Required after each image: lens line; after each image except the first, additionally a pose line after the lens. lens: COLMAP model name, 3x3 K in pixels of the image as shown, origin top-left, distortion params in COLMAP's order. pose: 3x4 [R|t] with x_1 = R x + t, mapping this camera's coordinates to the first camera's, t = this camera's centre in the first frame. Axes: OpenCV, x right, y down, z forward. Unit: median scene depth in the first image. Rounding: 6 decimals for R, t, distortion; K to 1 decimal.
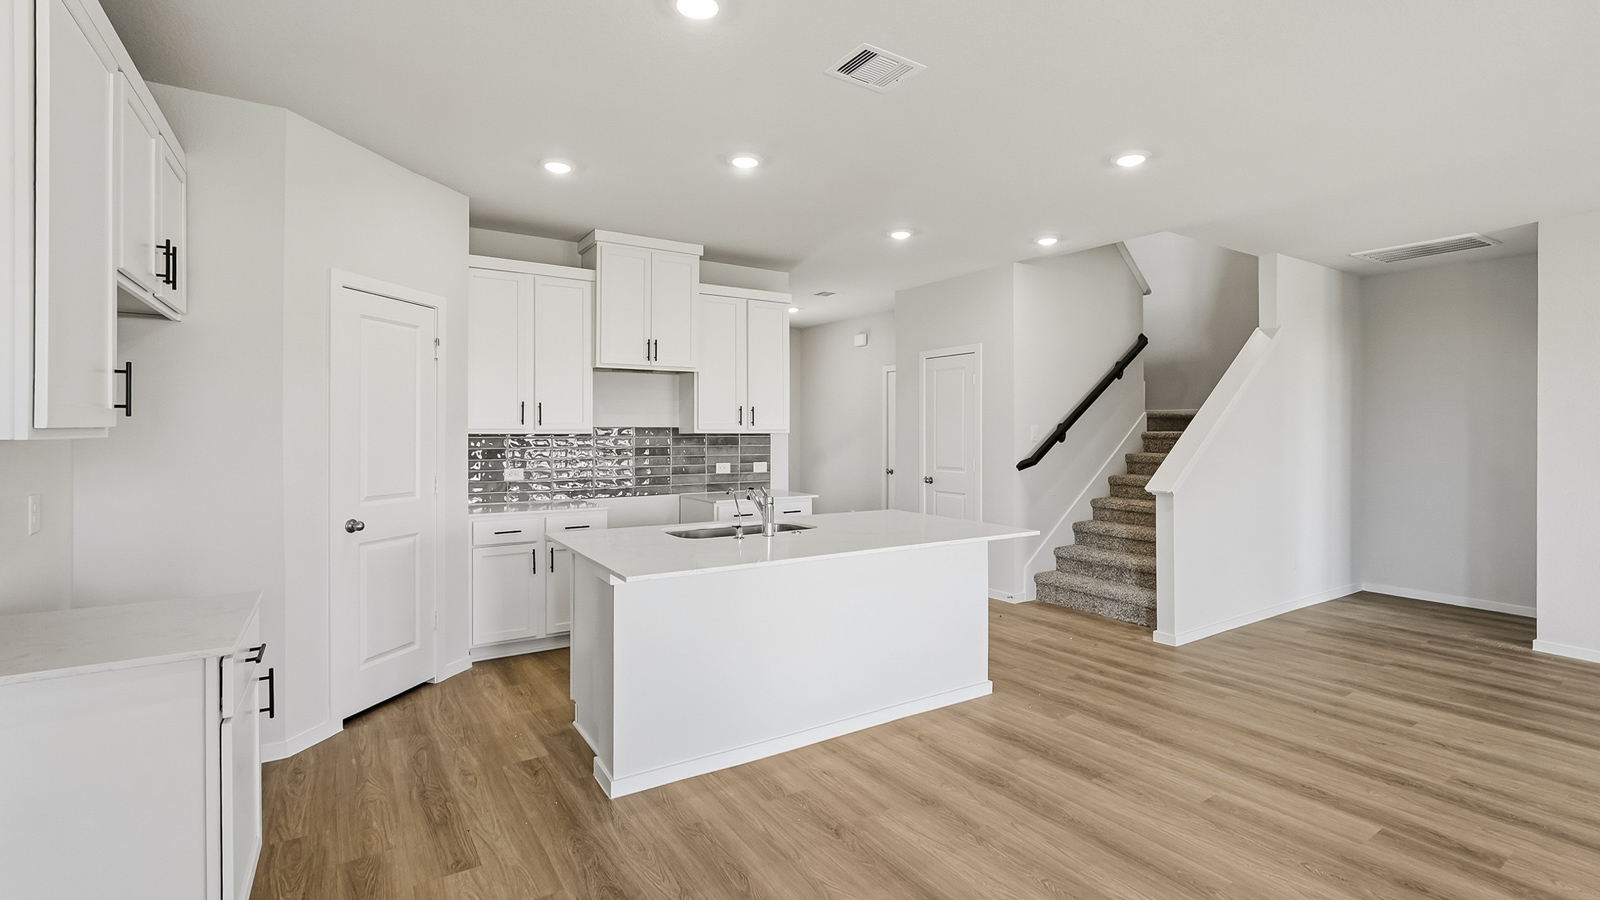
lens RADIAL K [[712.1, 0, 802.7], [0, 712.1, 437.3], [0, 0, 1]] dist [-0.012475, 0.006381]
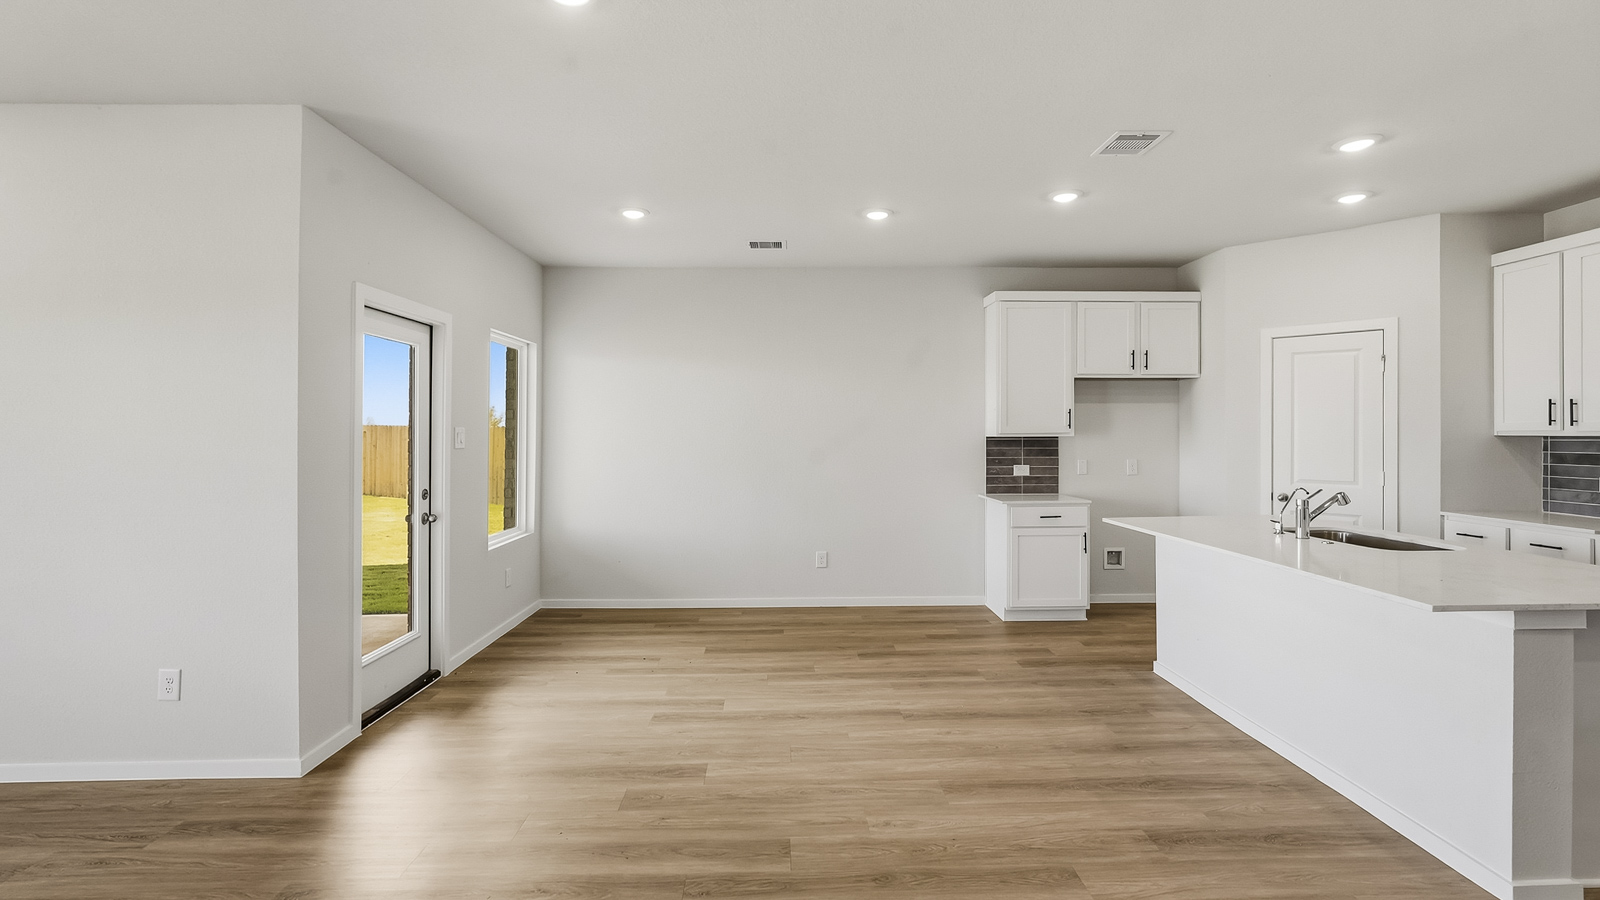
lens RADIAL K [[712.1, 0, 810.2], [0, 712.1, 432.2], [0, 0, 1]] dist [-0.012475, 0.006381]
pose [[-0.516473, -0.005365, -0.856286, 1.119782], [-0.005924, 0.999979, -0.002692, -0.002650], [0.856283, 0.003682, -0.516494, 0.897636]]
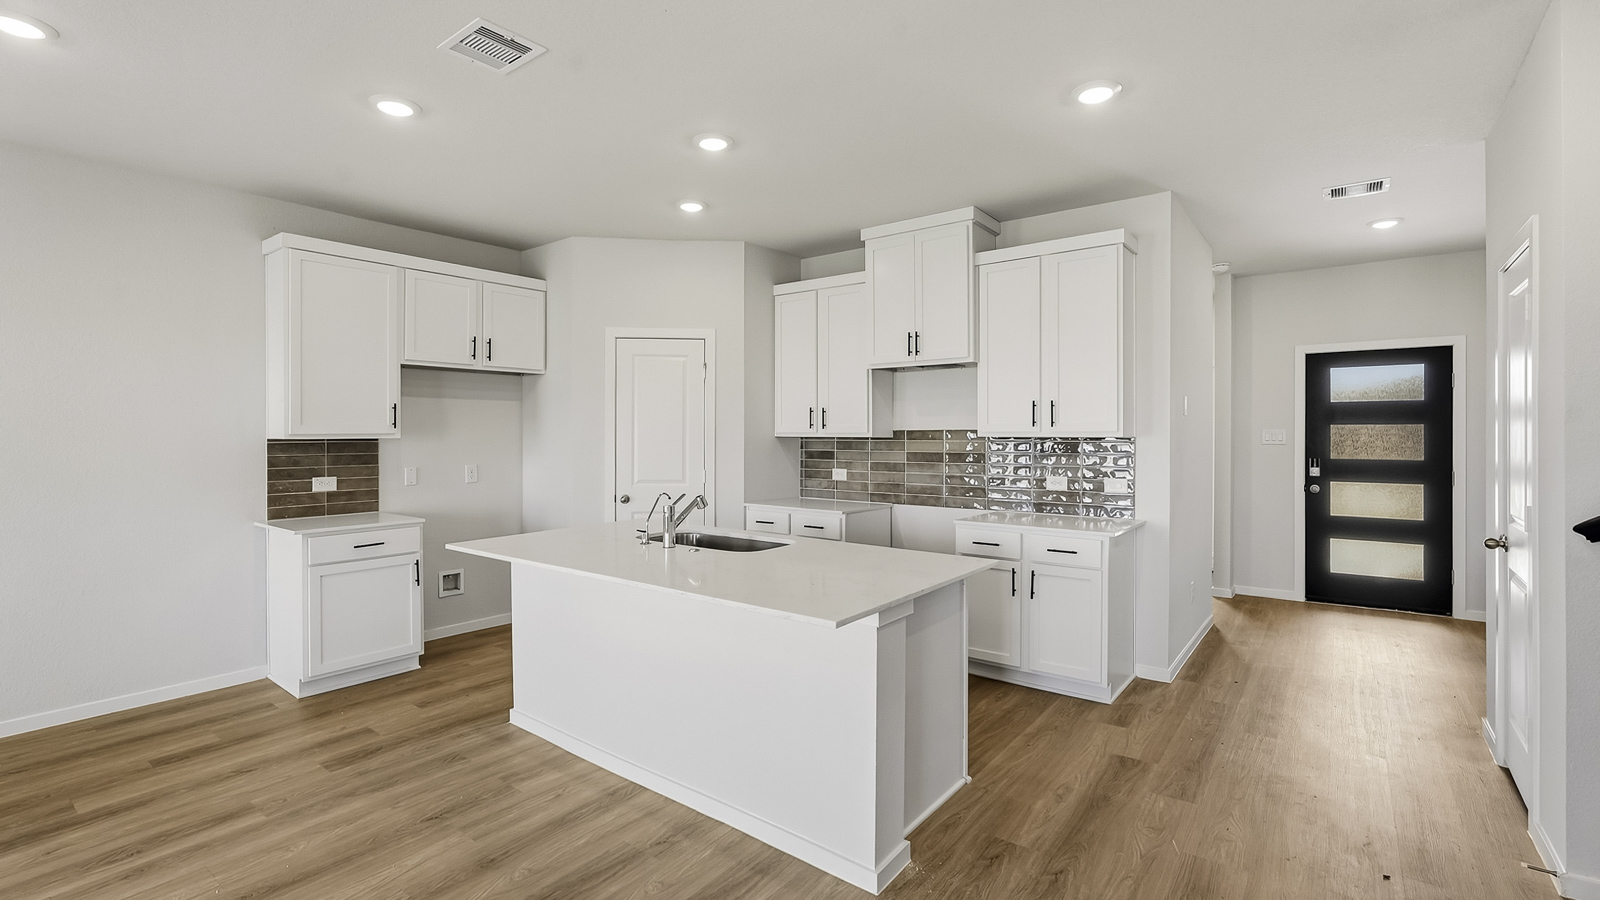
lens RADIAL K [[712.1, 0, 788.2], [0, 712.1, 441.9], [0, 0, 1]] dist [-0.012475, 0.006381]
pose [[0.322535, 0.007019, -0.946531, 0.855307], [-0.005063, 0.999971, 0.005690, -0.005135], [0.946544, 0.002957, 0.322561, 0.823972]]
